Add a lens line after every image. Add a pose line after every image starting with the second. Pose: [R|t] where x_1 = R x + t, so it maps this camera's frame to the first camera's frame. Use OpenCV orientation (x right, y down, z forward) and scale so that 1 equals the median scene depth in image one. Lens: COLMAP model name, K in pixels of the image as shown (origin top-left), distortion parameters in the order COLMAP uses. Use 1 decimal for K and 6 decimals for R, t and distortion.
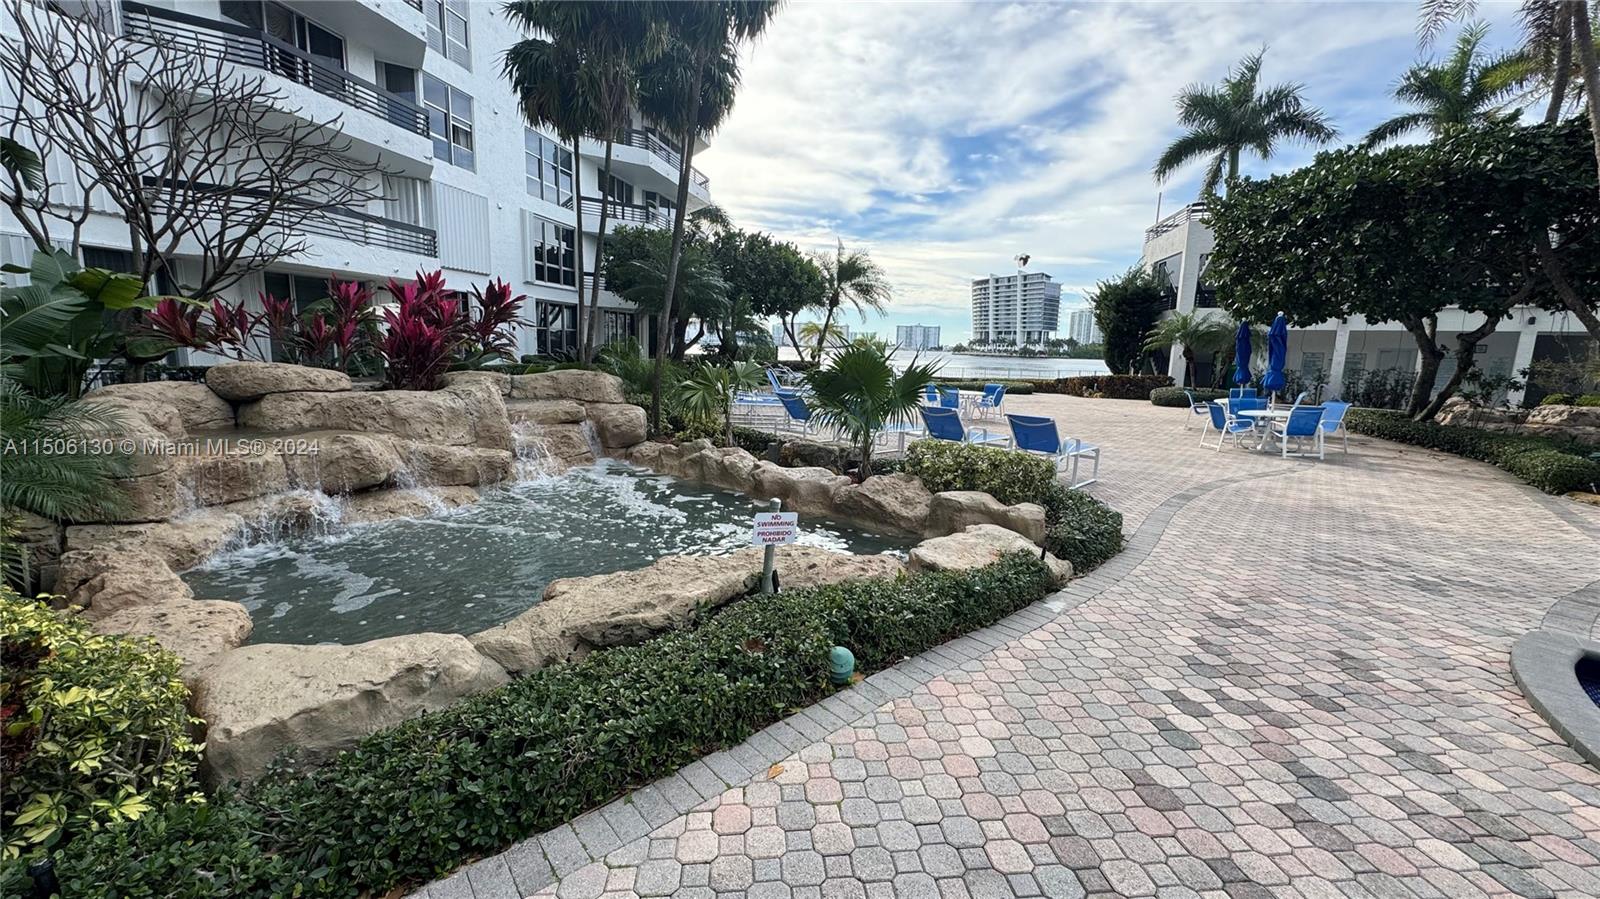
lens RADIAL K [[635.8, 0, 800.0], [0, 635.8, 449.5], [0, 0, 1]] dist [-0.002345, 0.000130]
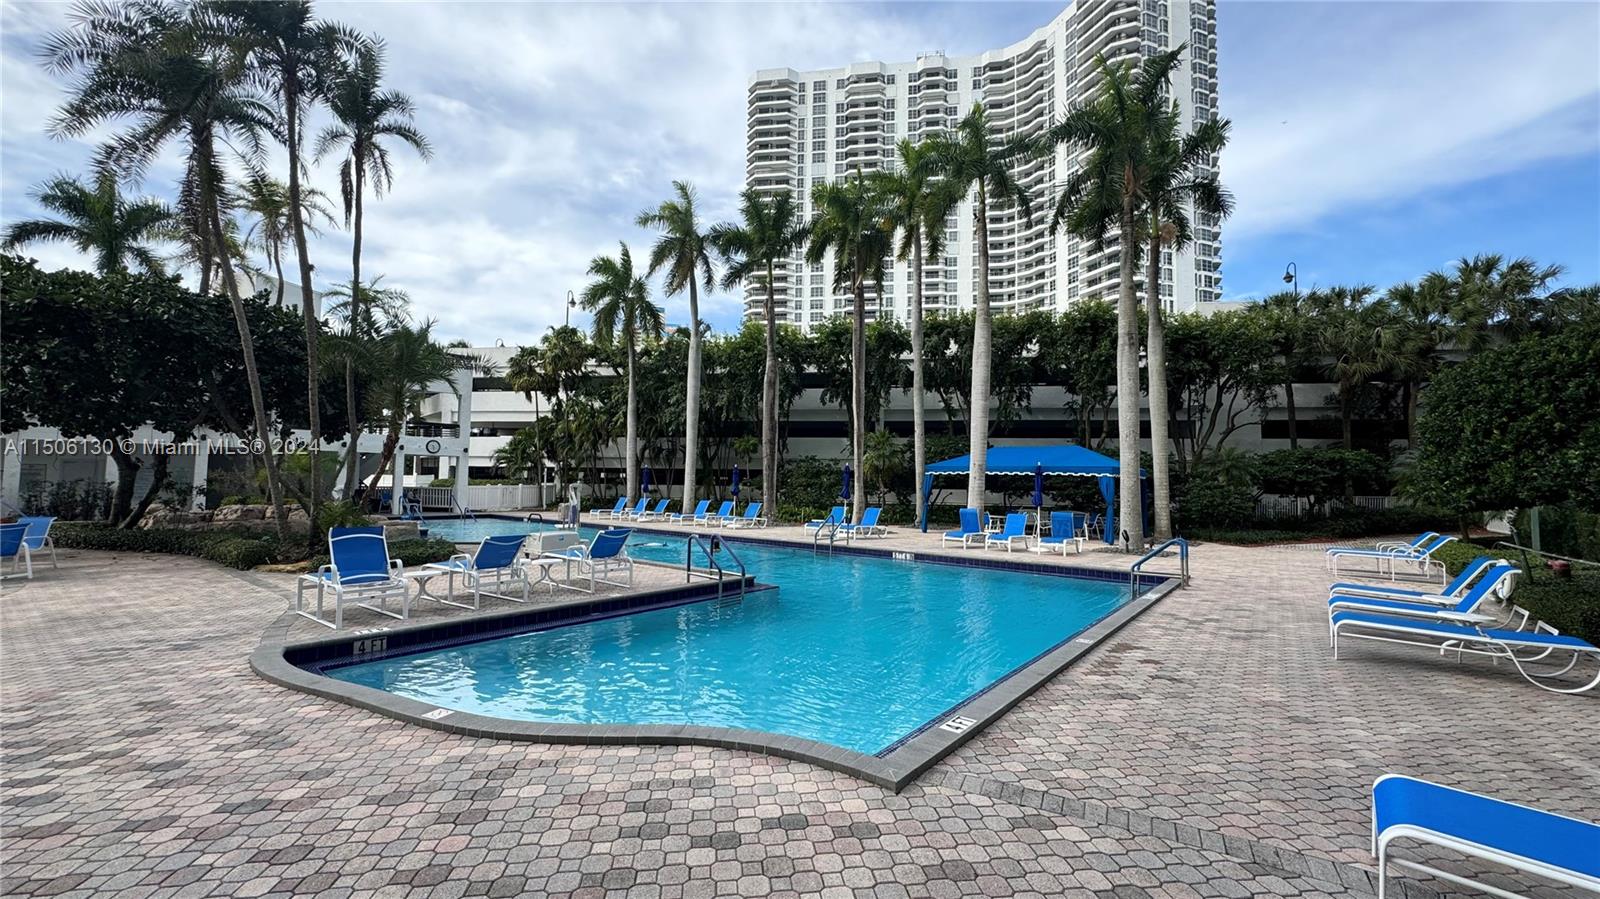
lens RADIAL K [[635.8, 0, 800.0], [0, 635.8, 449.5], [0, 0, 1]] dist [-0.002345, 0.000130]
pose [[-0.040840, 0.022485, 0.998913, -0.168701], [0.145245, 0.989261, -0.016330, 0.007657], [-0.988552, 0.144420, -0.043667, -0.115963]]
